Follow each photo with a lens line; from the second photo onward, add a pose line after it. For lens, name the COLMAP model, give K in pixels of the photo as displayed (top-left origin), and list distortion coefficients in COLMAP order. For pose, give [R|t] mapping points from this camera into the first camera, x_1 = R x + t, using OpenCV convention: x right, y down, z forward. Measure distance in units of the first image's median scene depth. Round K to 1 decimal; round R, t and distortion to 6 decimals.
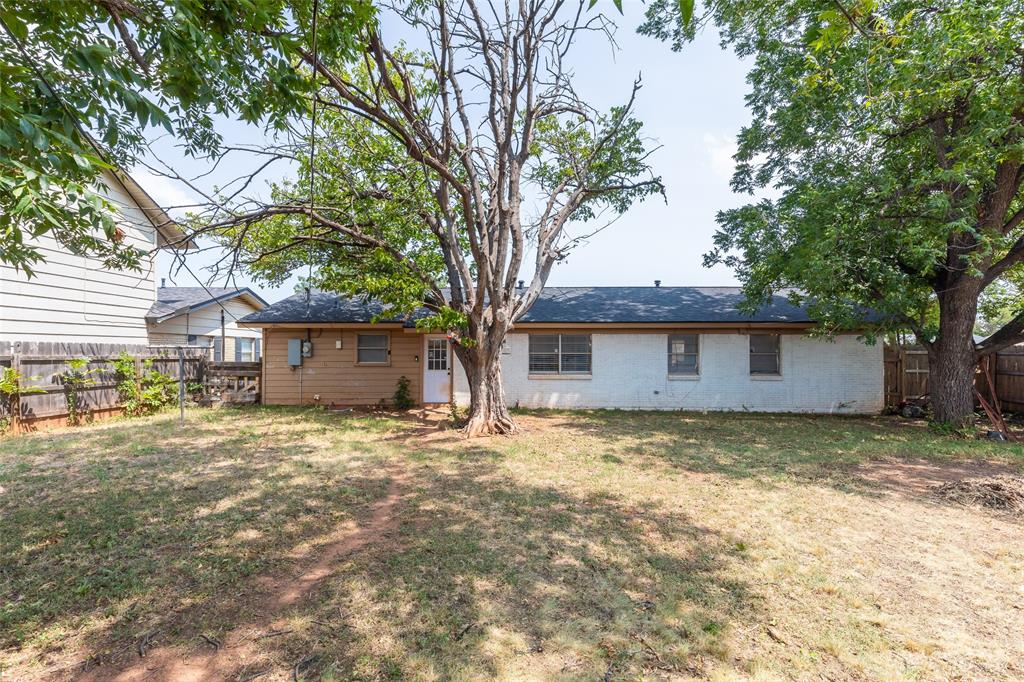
lens RADIAL K [[473.3, 0, 512.0], [0, 473.3, 341.0], [0, 0, 1]] dist [0.013155, -0.000033]
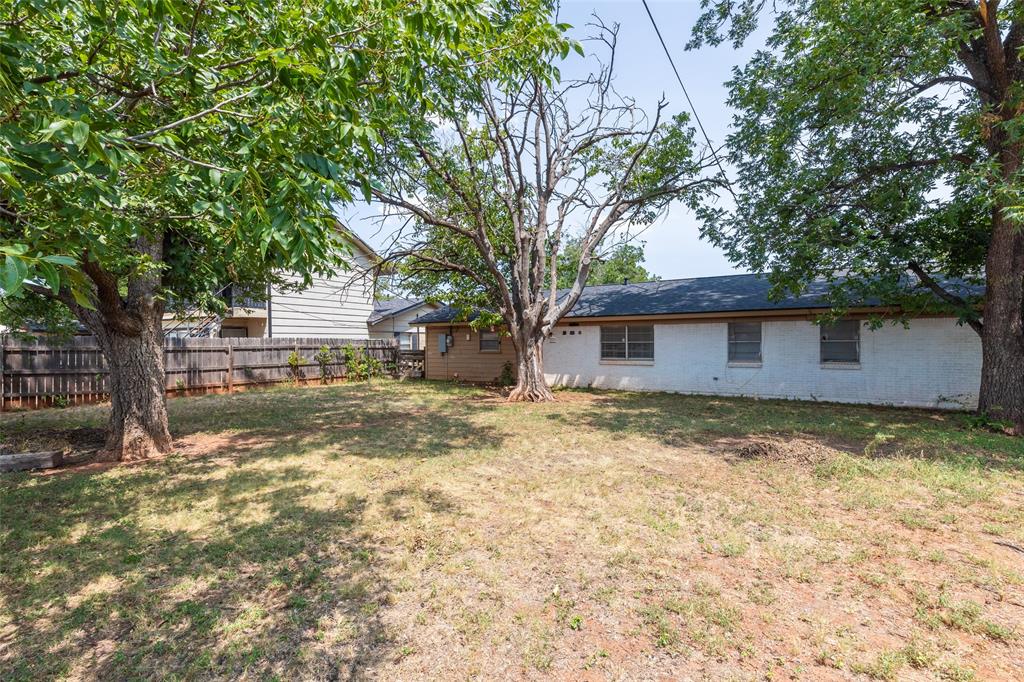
lens RADIAL K [[499.4, 0, 512.0], [0, 499.4, 341.0], [0, 0, 1]] dist [-0.001537, -0.000288]
pose [[0.862260, -0.009345, -0.506380, 0.479503], [0.017931, 0.999766, 0.012083, 0.003413], [0.506149, -0.019498, 0.862226, -0.186629]]
